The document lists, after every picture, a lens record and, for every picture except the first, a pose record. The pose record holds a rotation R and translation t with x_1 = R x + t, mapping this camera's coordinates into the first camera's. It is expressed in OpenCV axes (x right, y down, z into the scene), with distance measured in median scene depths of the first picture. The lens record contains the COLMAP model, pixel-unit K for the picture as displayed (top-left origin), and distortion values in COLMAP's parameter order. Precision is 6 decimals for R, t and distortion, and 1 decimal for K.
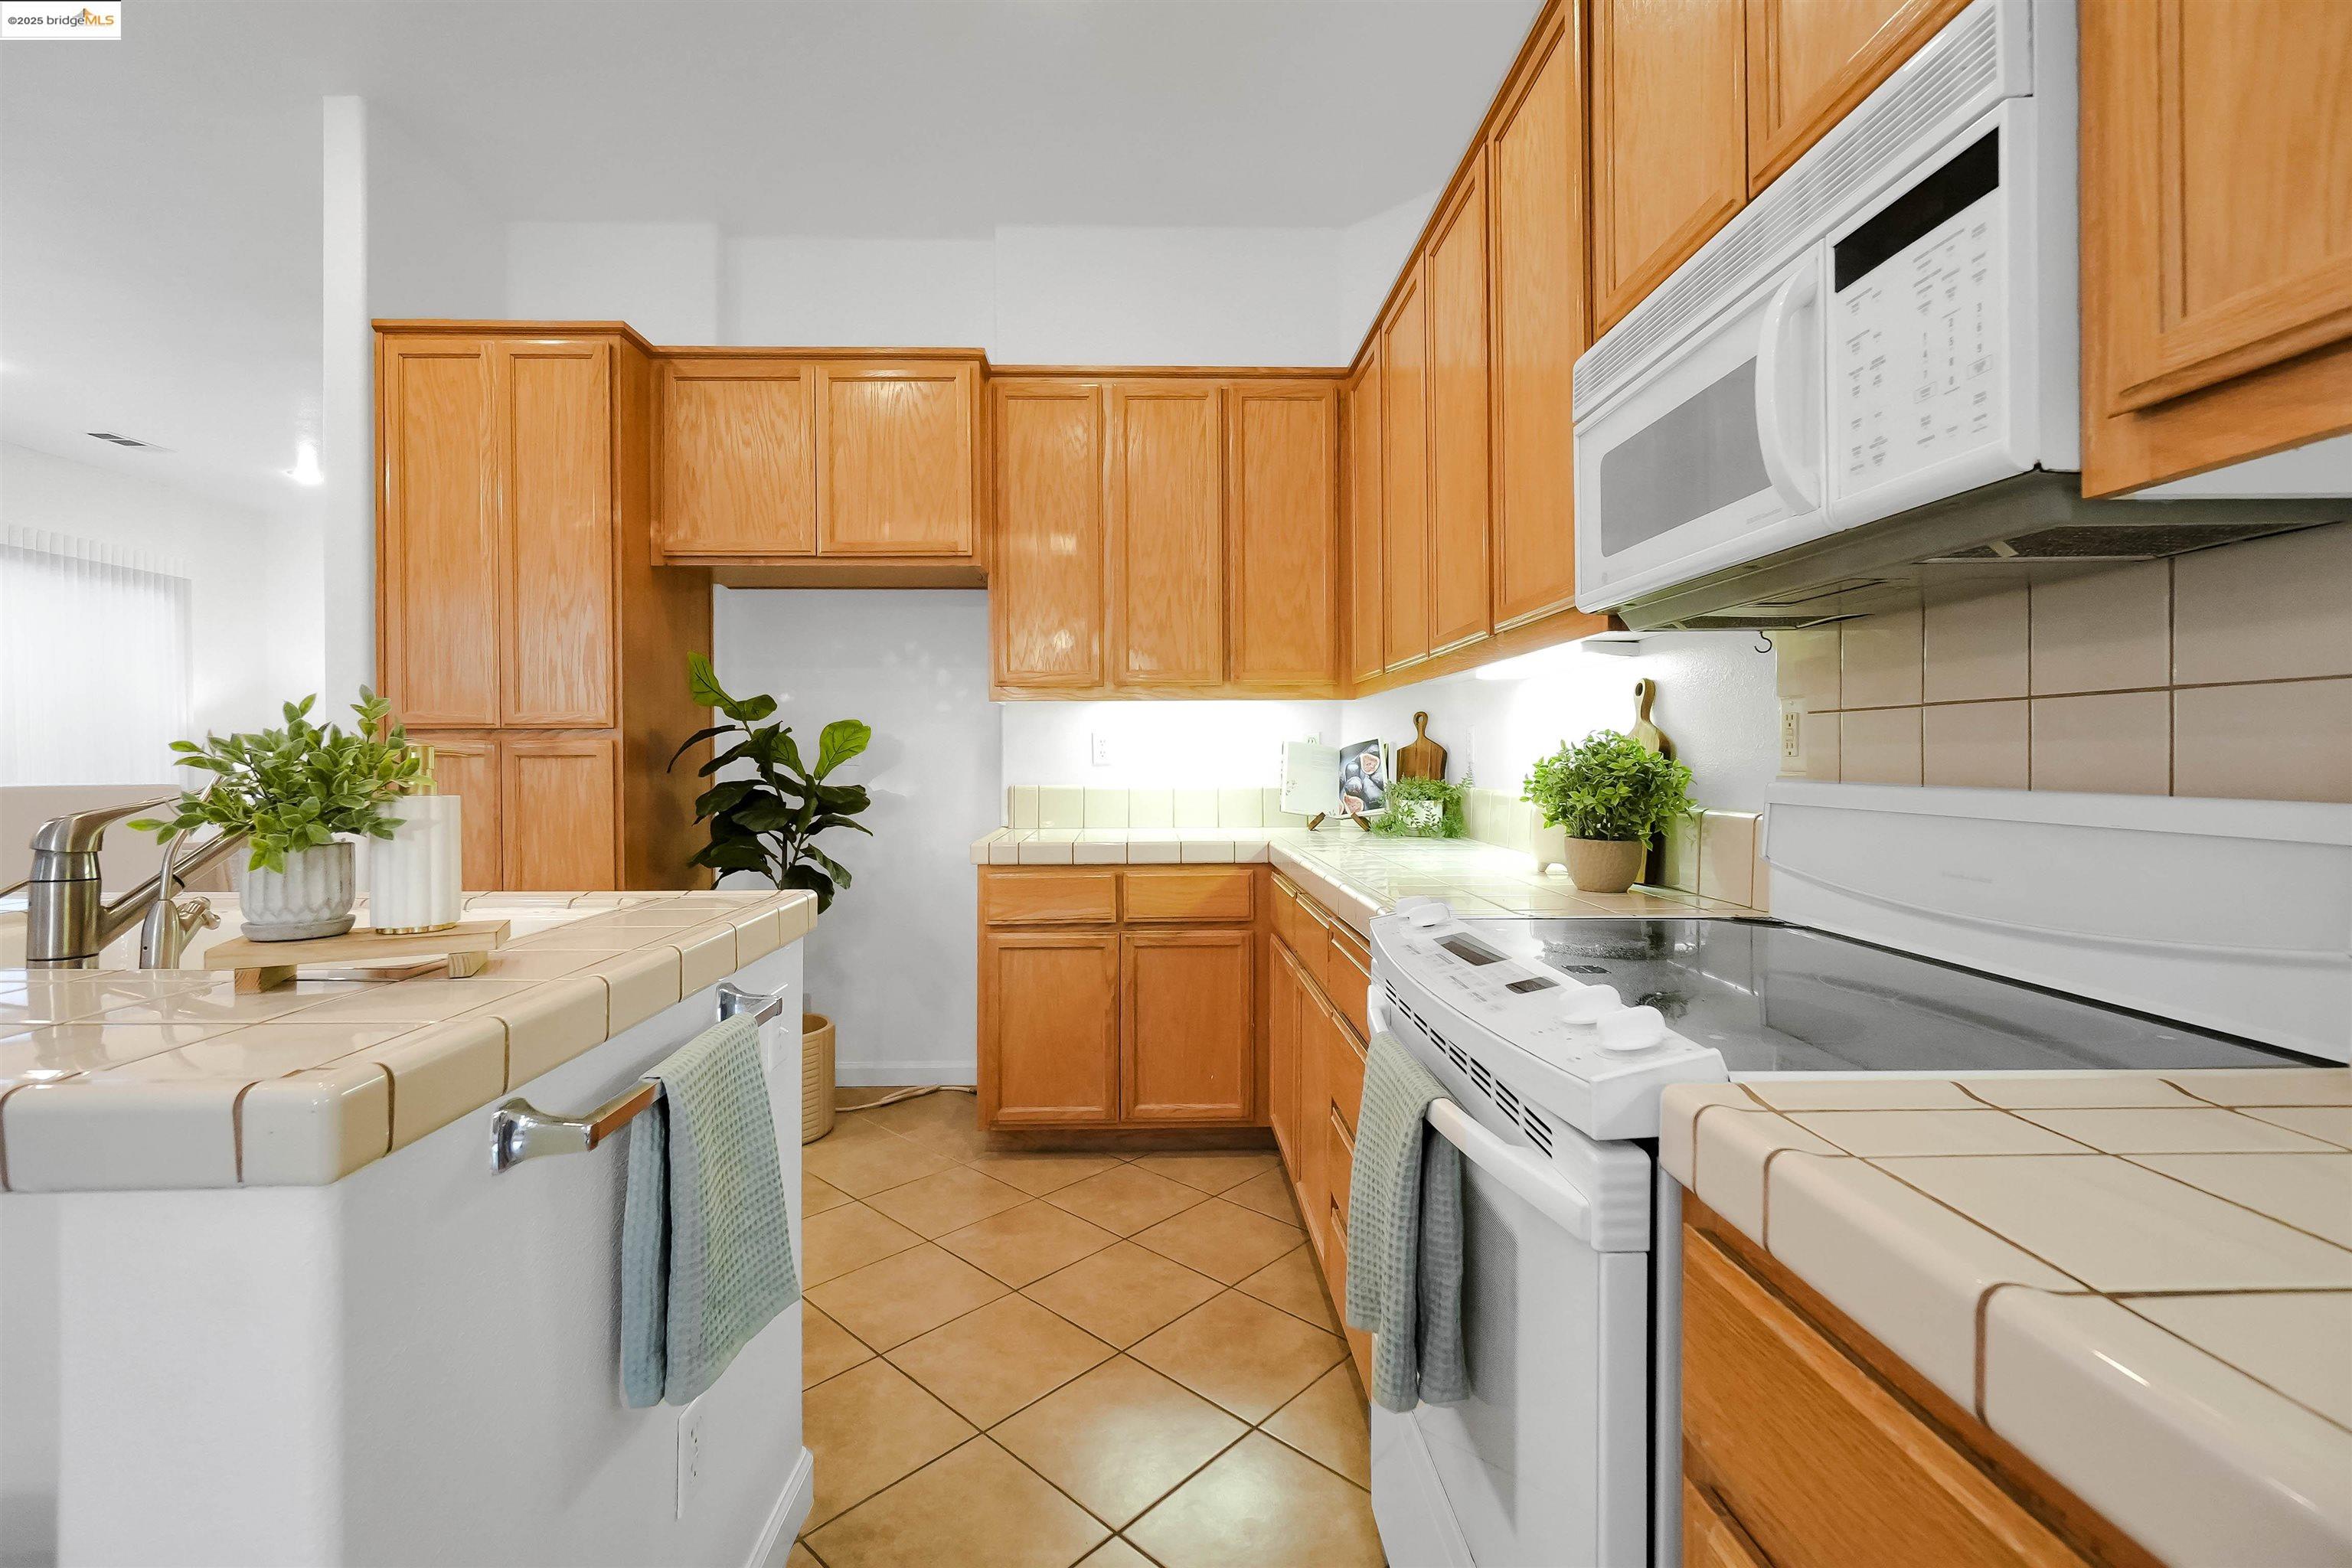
lens RADIAL K [[1020.6, 0, 1166.7], [0, 1020.6, 773.0], [0, 0, 1]] dist [-0.009758, 0.000979]
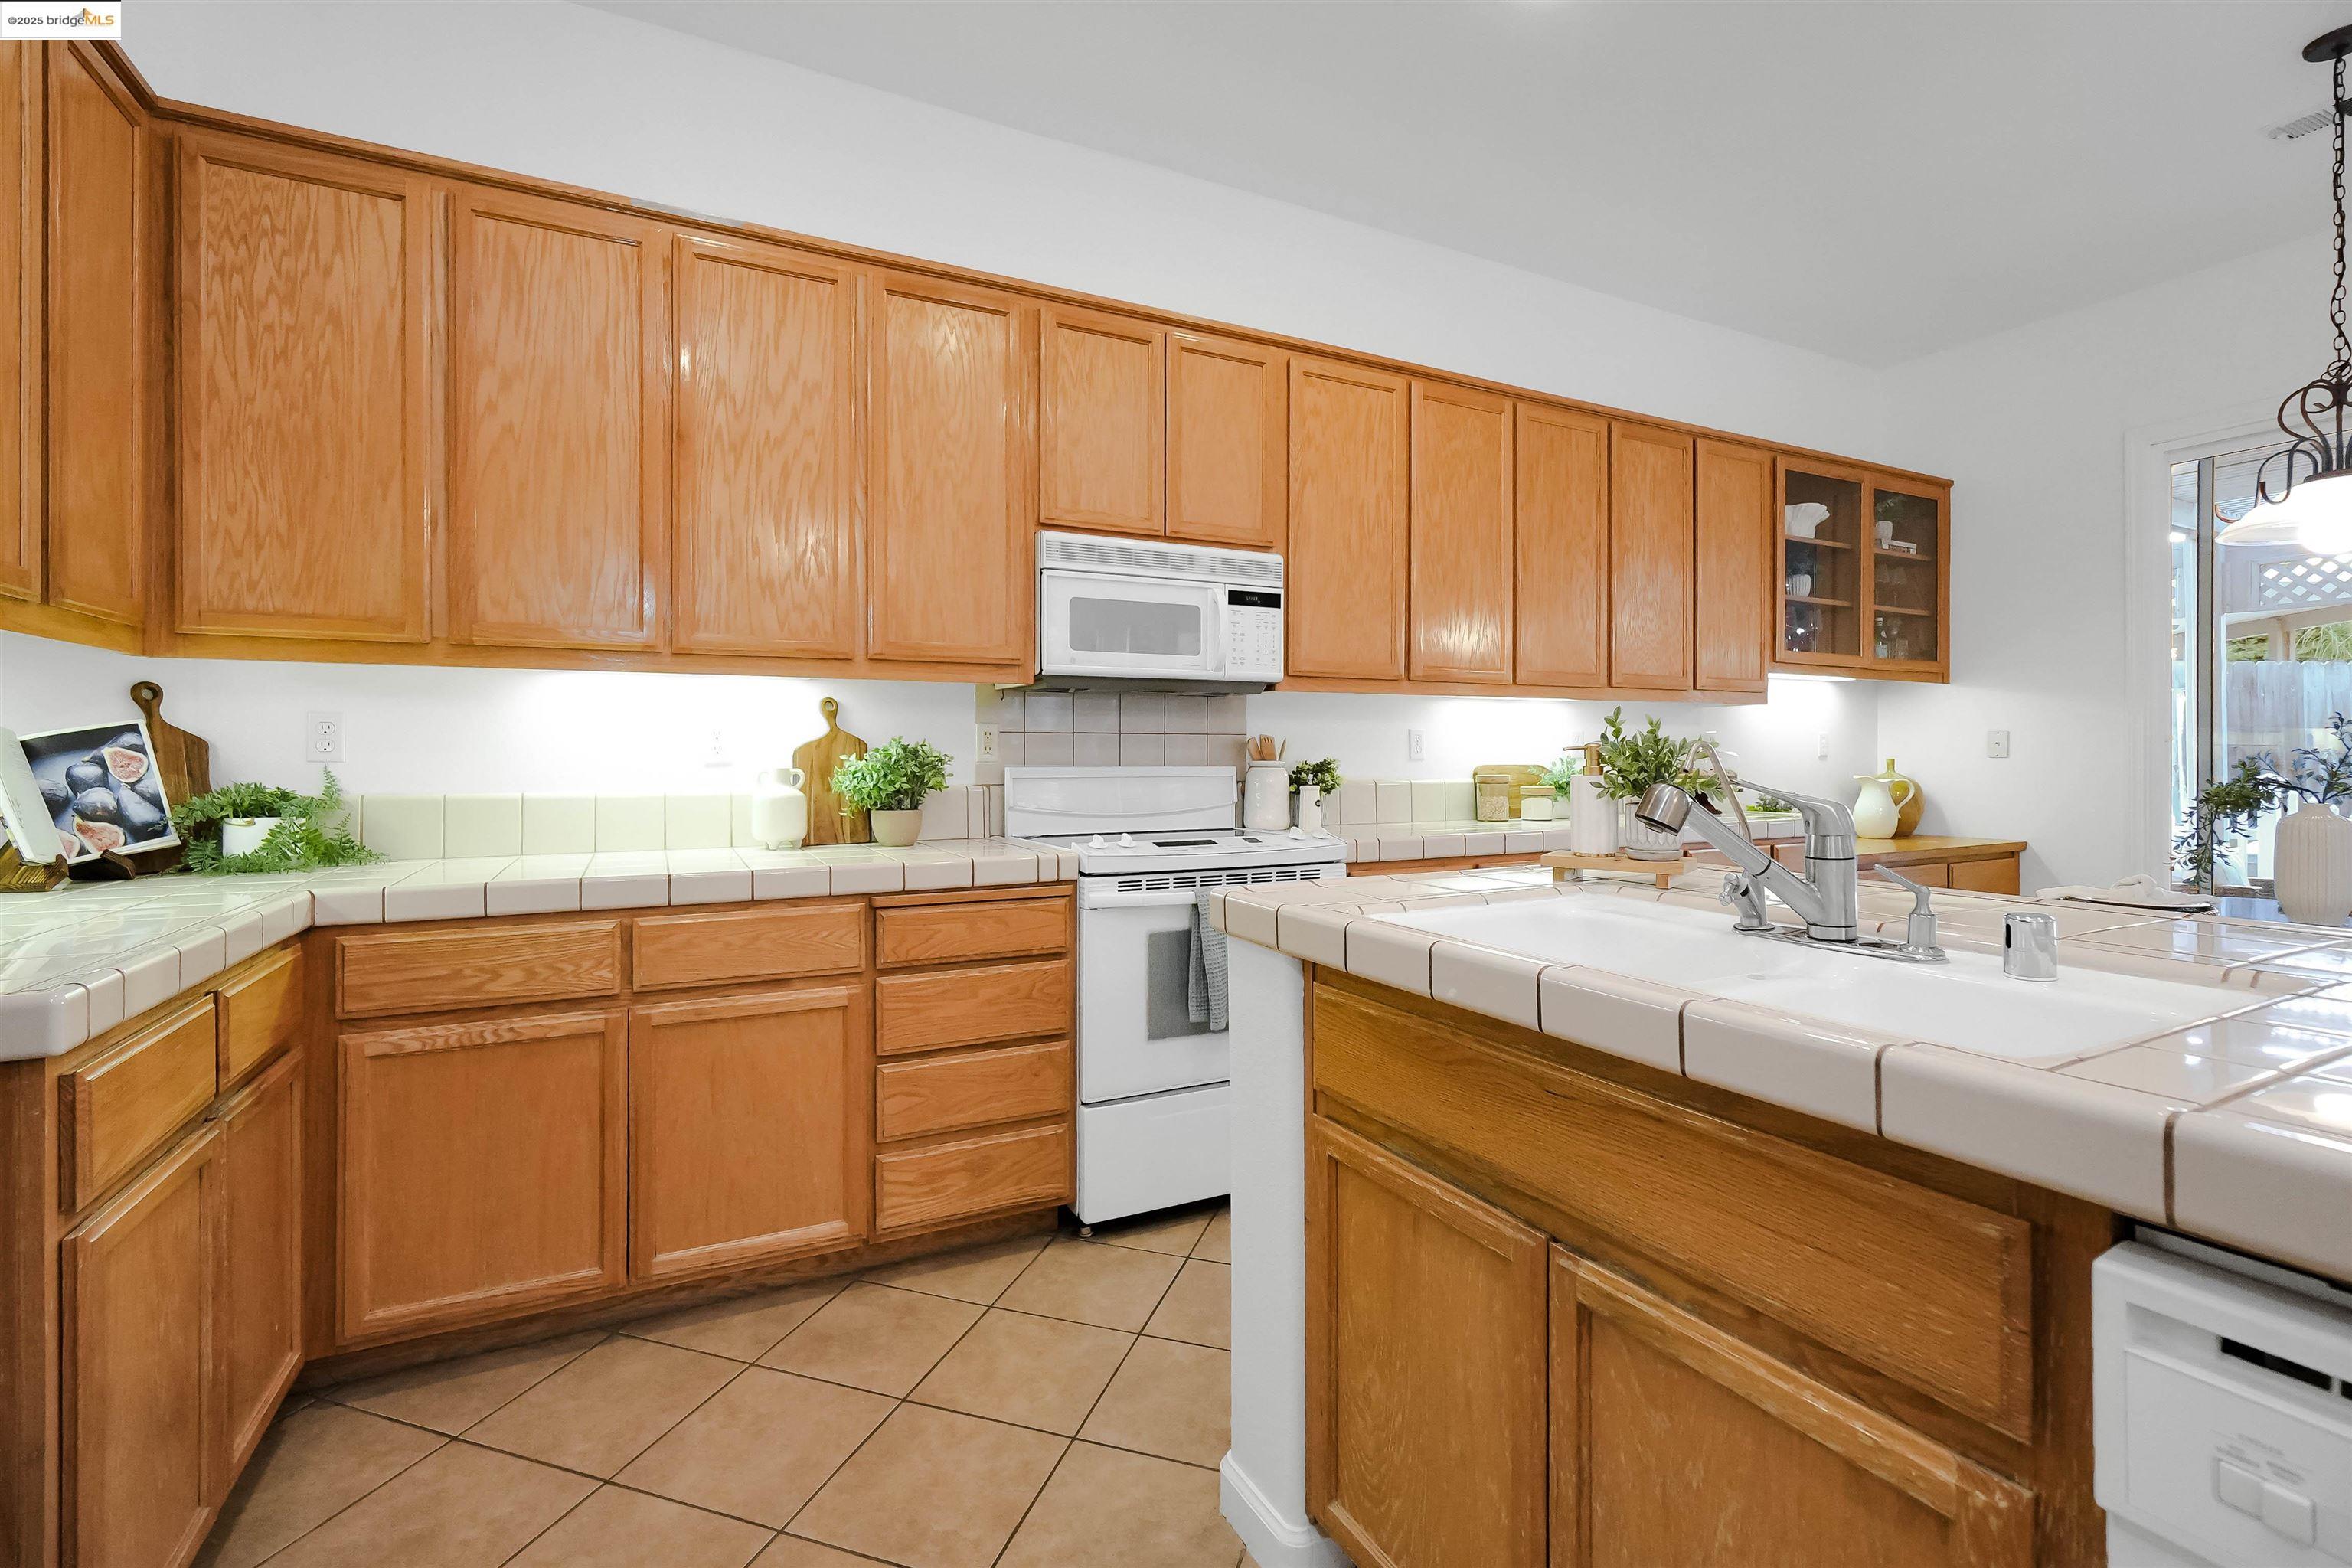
lens RADIAL K [[1020.6, 0, 1190.2], [0, 1020.6, 752.0], [0, 0, 1]] dist [-0.009758, 0.000979]
pose [[-0.432256, 0.010046, 0.901695, -0.623760], [0.017139, 0.999849, -0.002923, -0.004530], [-0.901588, 0.014191, -0.432363, 0.731335]]
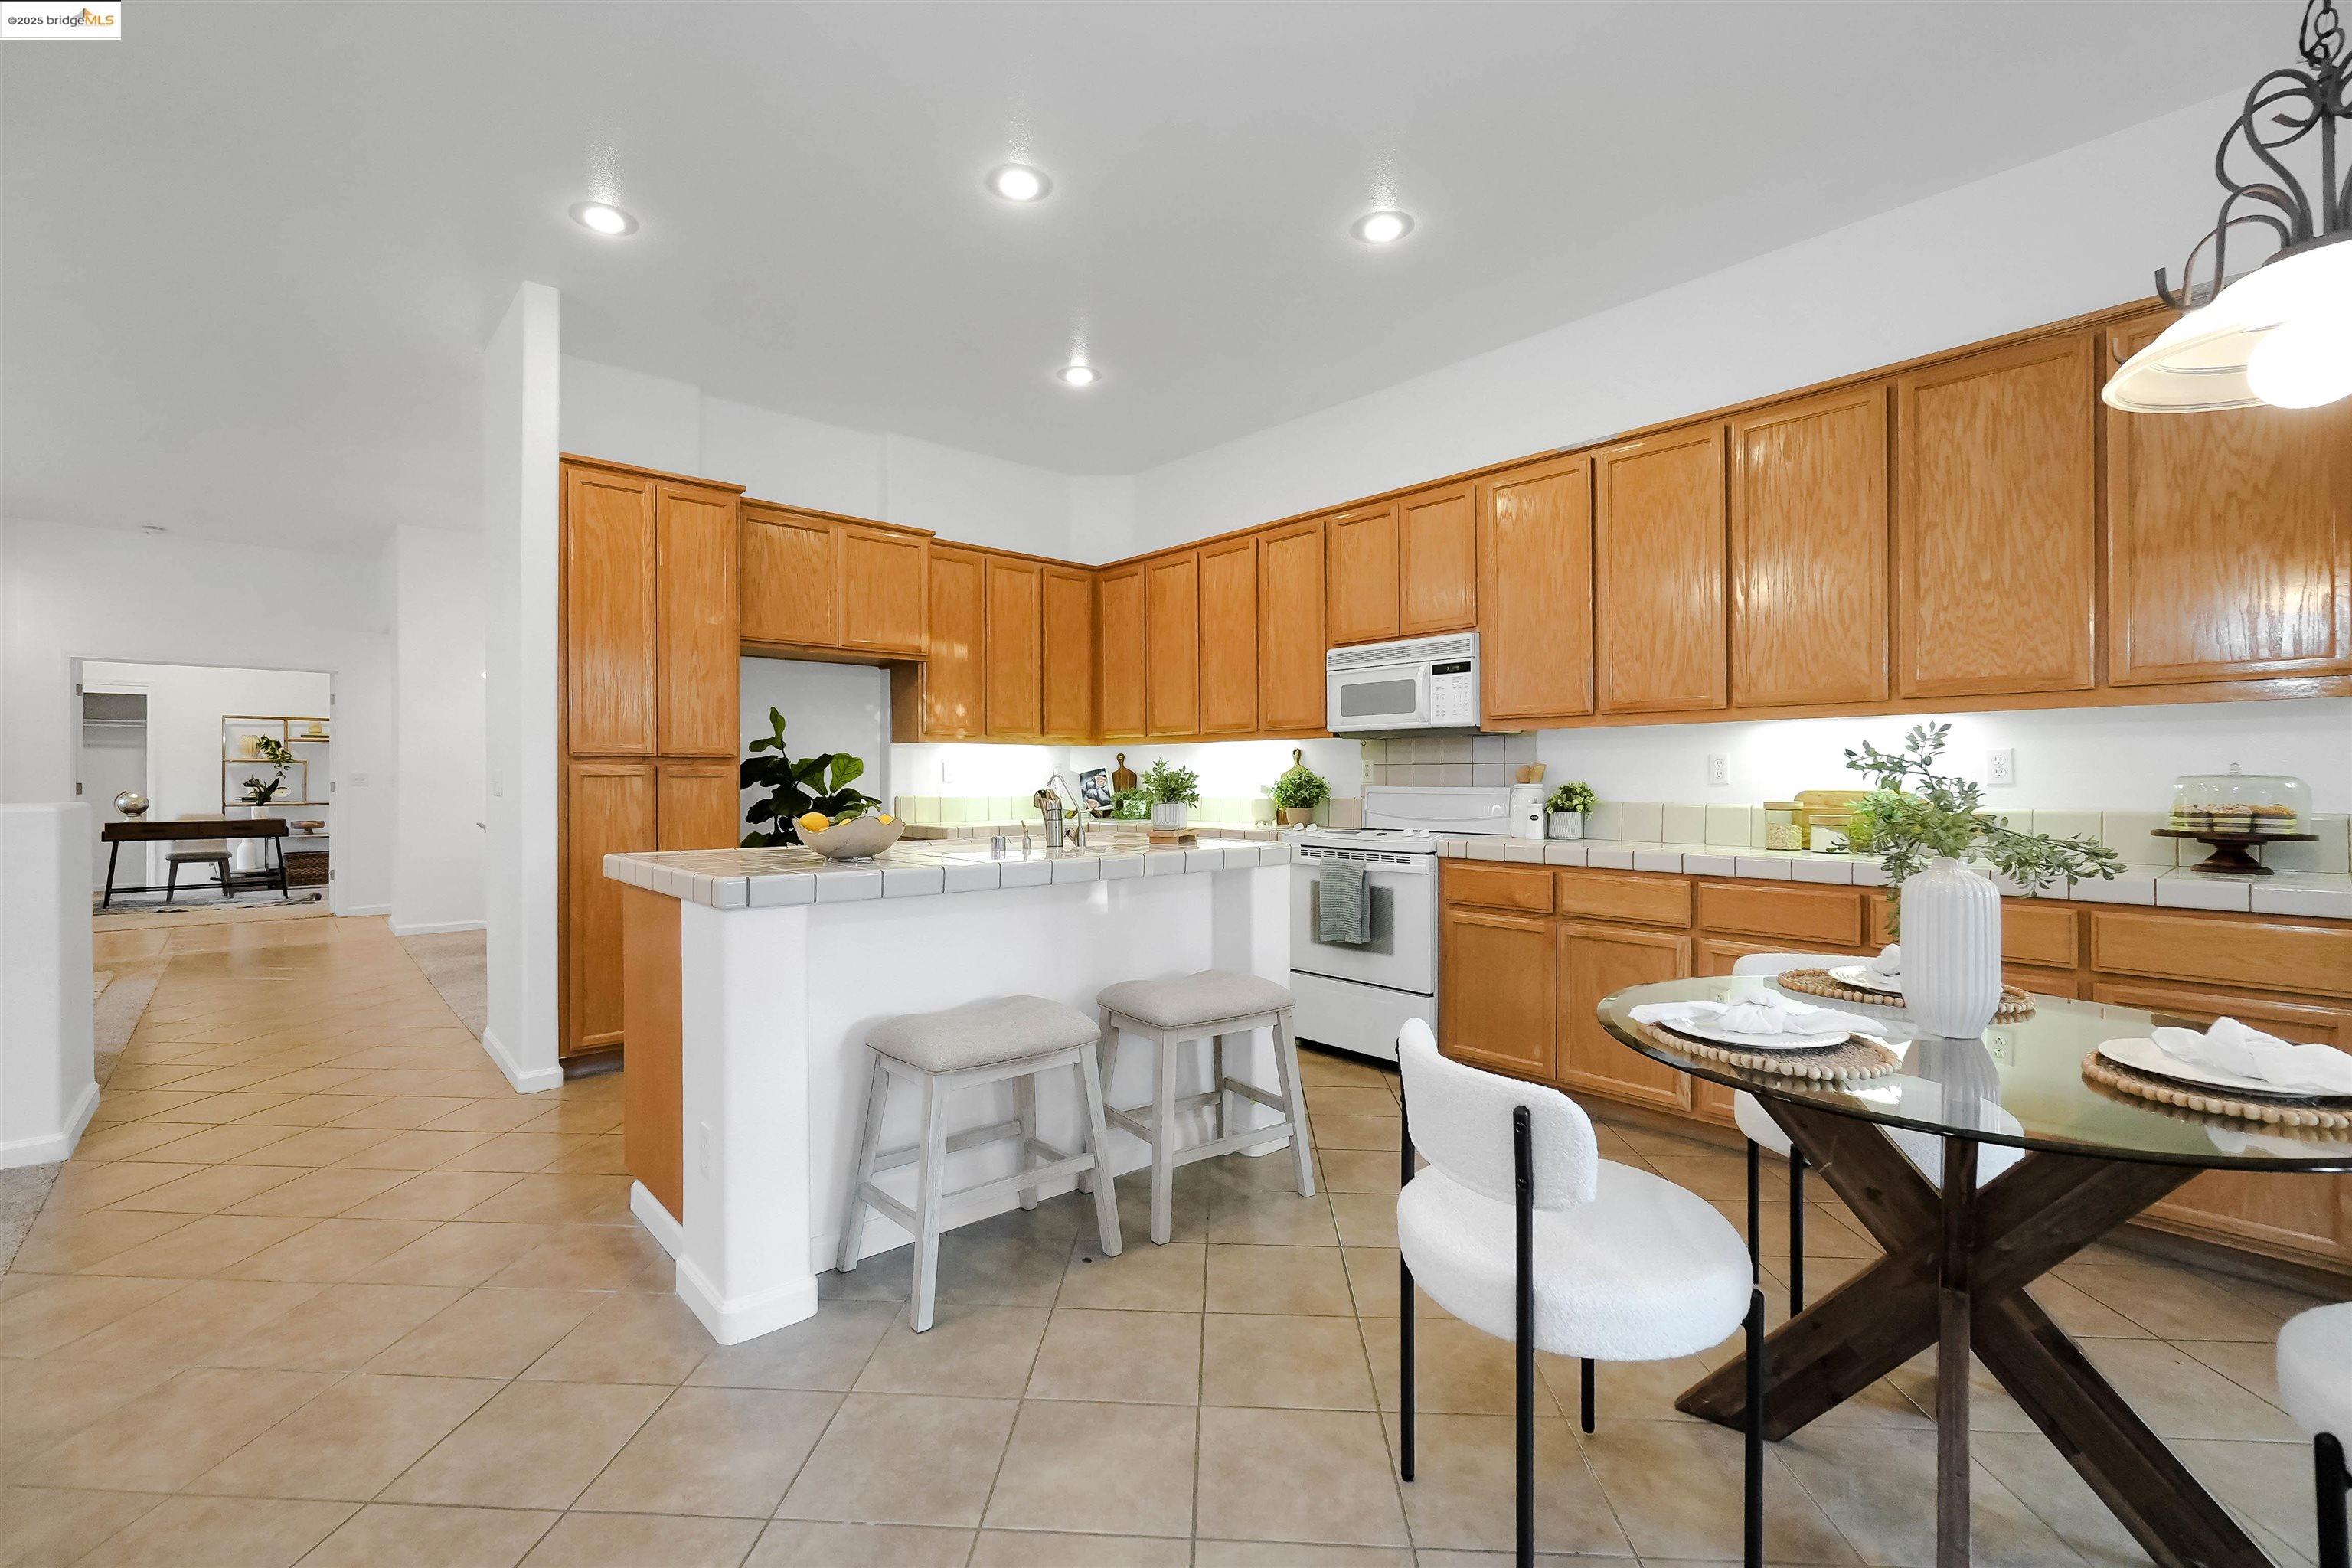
lens RADIAL K [[1020.6, 0, 1191.4], [0, 1020.6, 772.4], [0, 0, 1]] dist [-0.009758, 0.000979]
pose [[0.750372, 0.004423, 0.661001, -0.926499], [0.008105, 0.999841, -0.015892, 0.005331], [-0.660966, 0.017282, 0.750217, -0.496374]]
